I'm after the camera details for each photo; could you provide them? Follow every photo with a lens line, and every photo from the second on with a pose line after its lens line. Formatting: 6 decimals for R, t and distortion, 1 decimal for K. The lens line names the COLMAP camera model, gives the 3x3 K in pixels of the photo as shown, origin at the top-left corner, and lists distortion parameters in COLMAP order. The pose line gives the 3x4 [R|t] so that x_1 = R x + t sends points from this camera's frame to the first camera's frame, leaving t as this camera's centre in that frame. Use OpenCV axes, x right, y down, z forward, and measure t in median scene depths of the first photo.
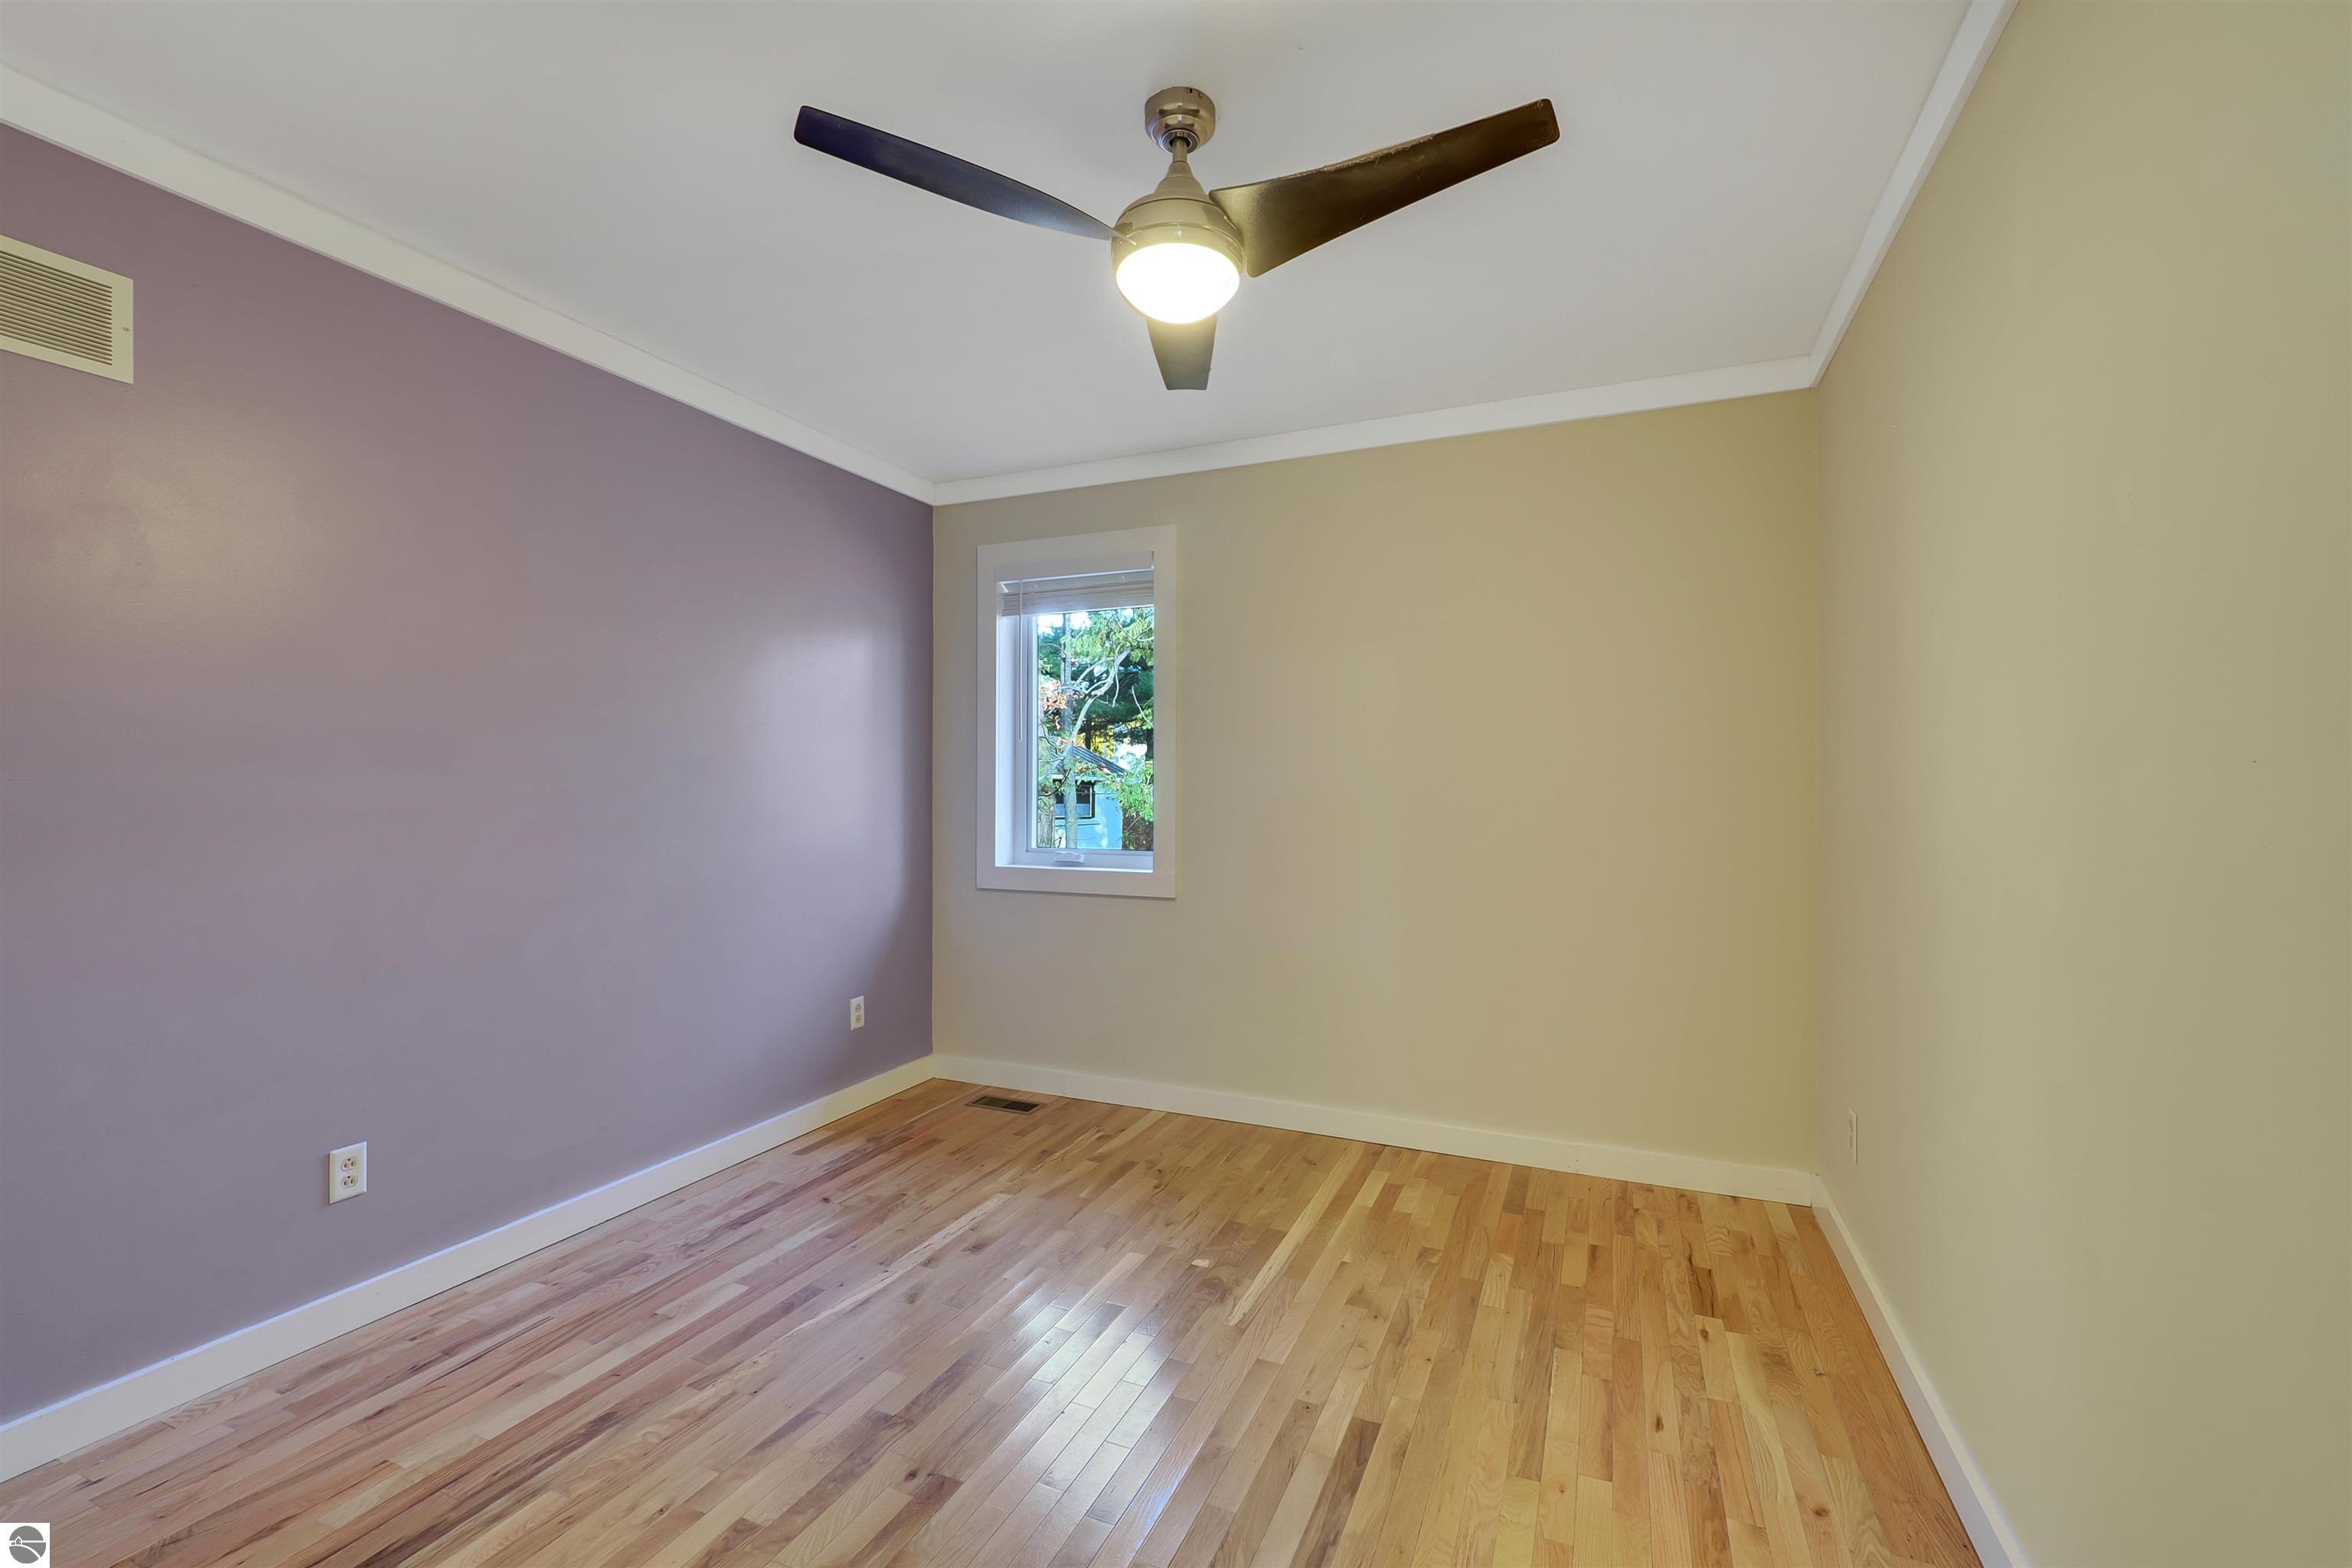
lens RADIAL K [[1001.8, 0, 1173.3], [0, 1001.8, 784.1], [0, 0, 1]] dist [-0.002843, 0.000000]
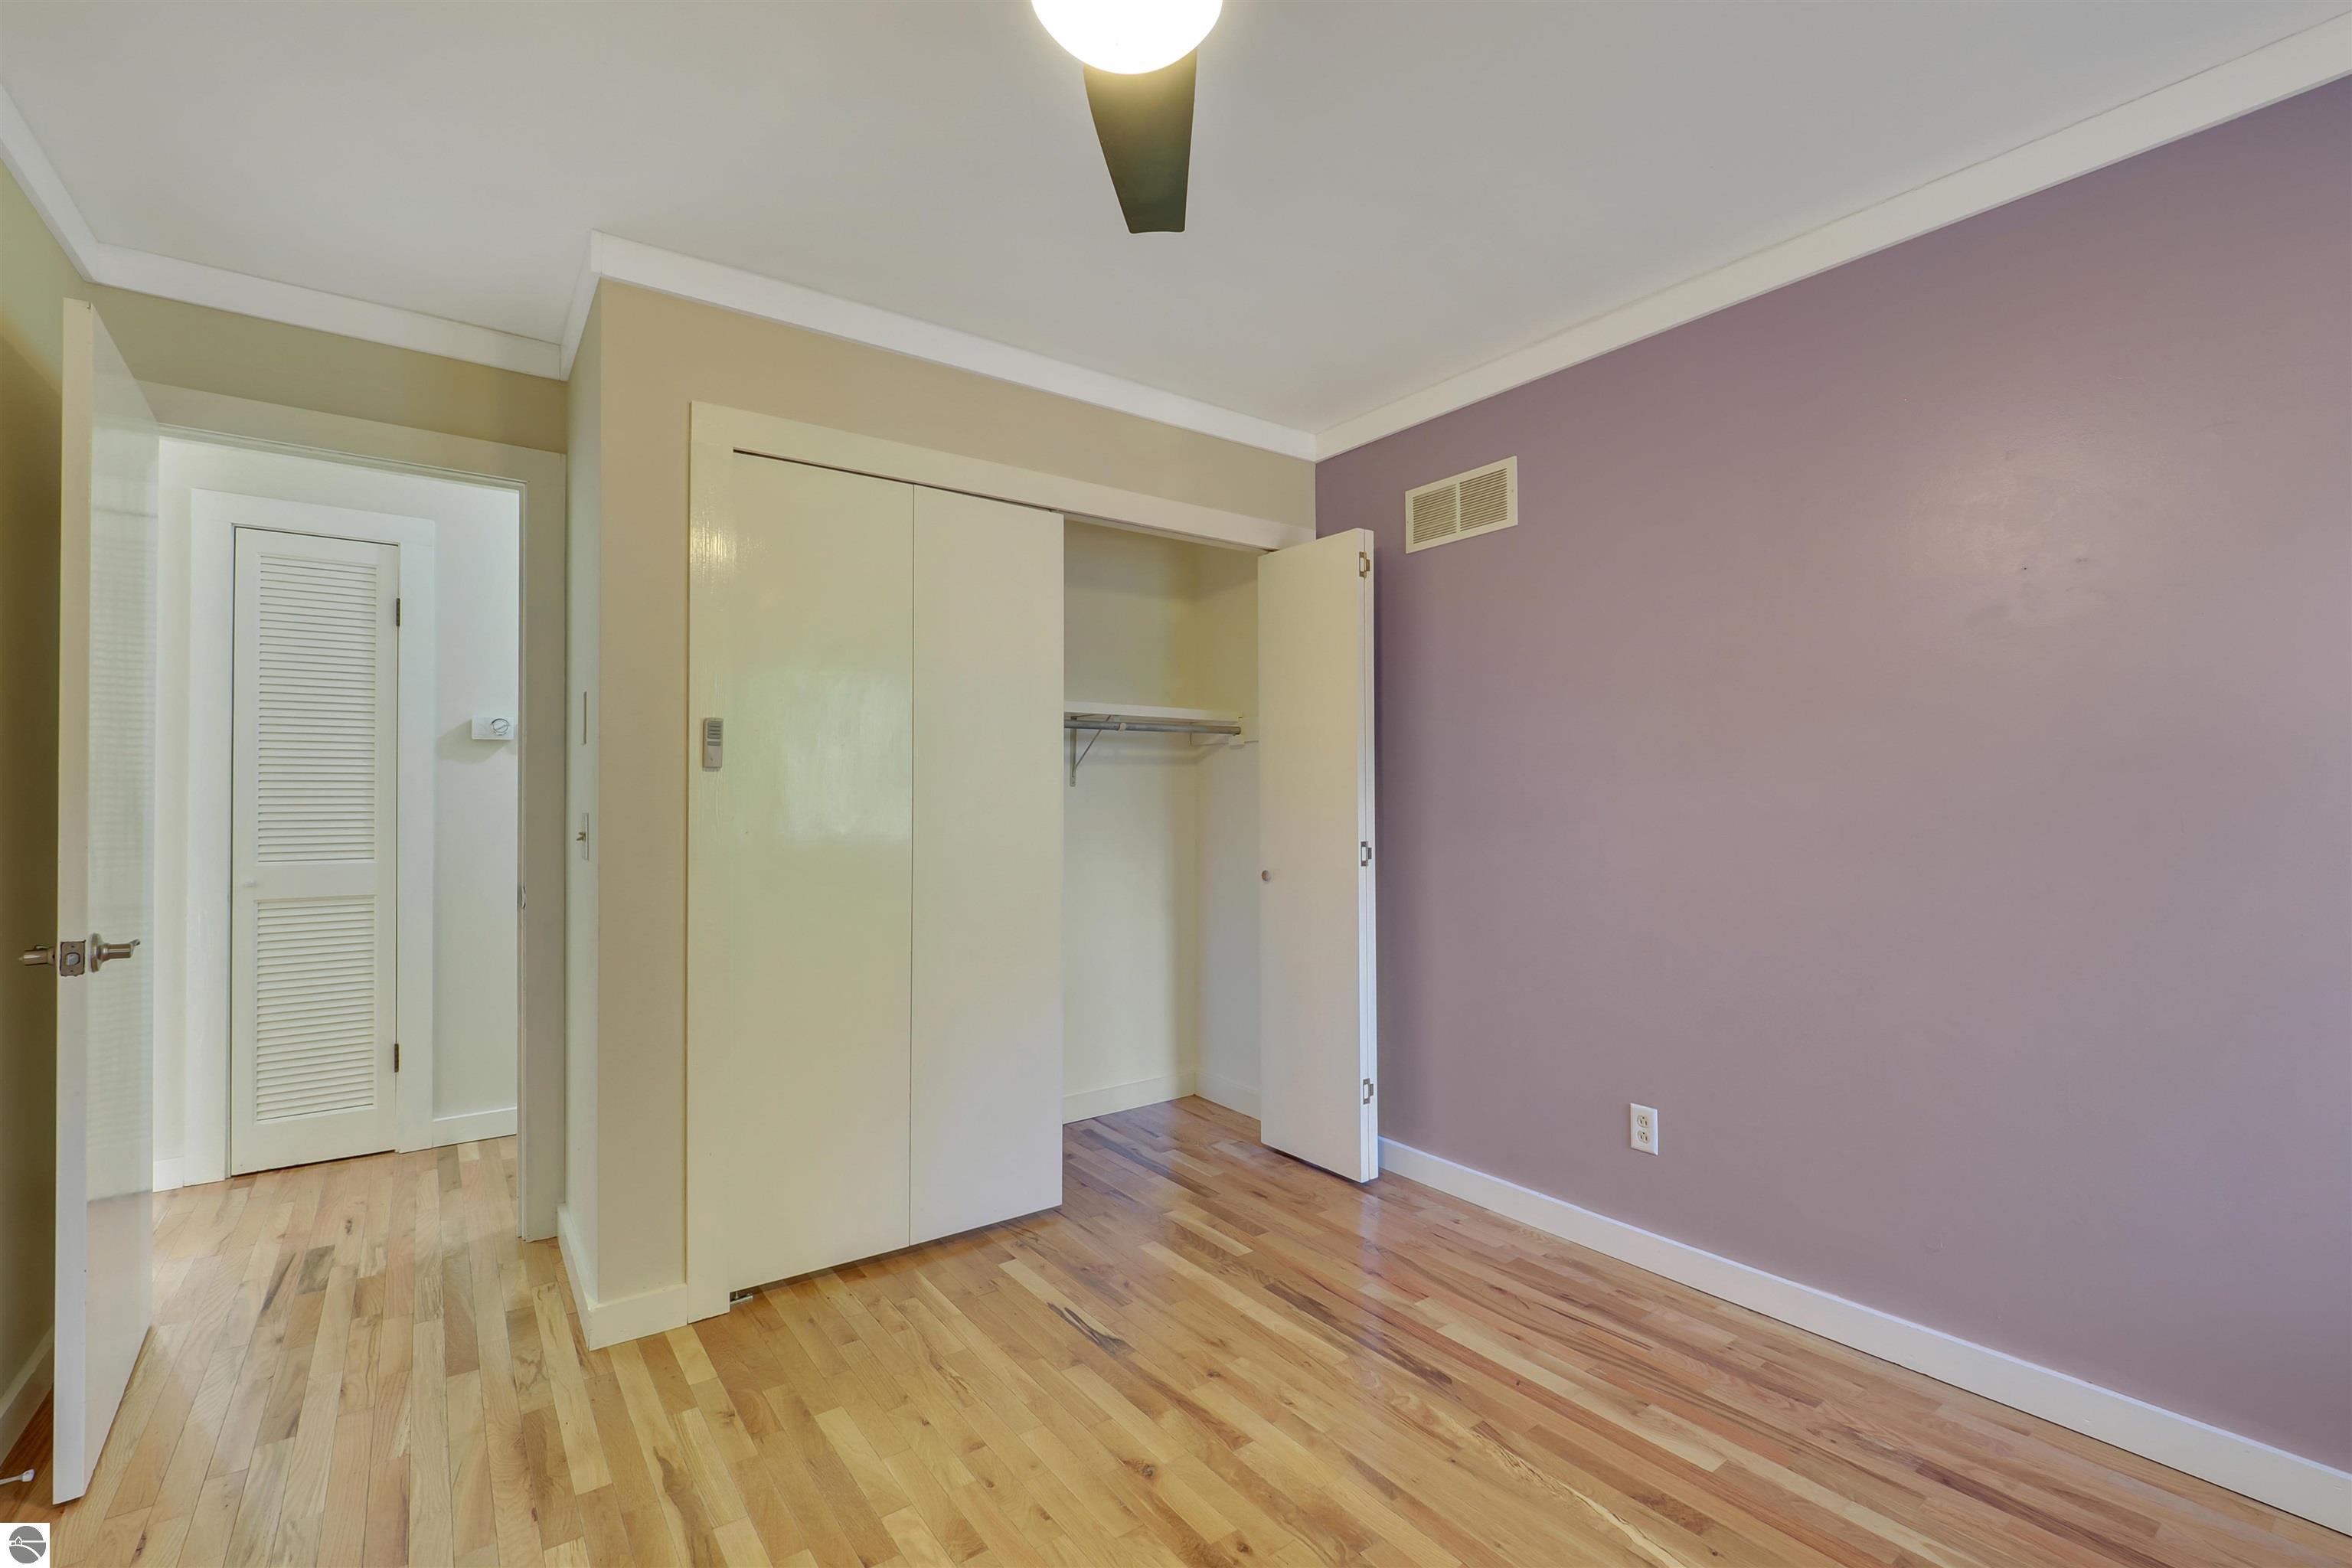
lens RADIAL K [[1001.8, 0, 1170.9], [0, 1001.8, 787.9], [0, 0, 1]] dist [-0.002843, 0.000000]
pose [[-0.479808, -0.002913, -0.877369, 0.451253], [0.003282, 0.999982, -0.005115, -0.000062], [0.877367, -0.005334, -0.479790, 1.086119]]
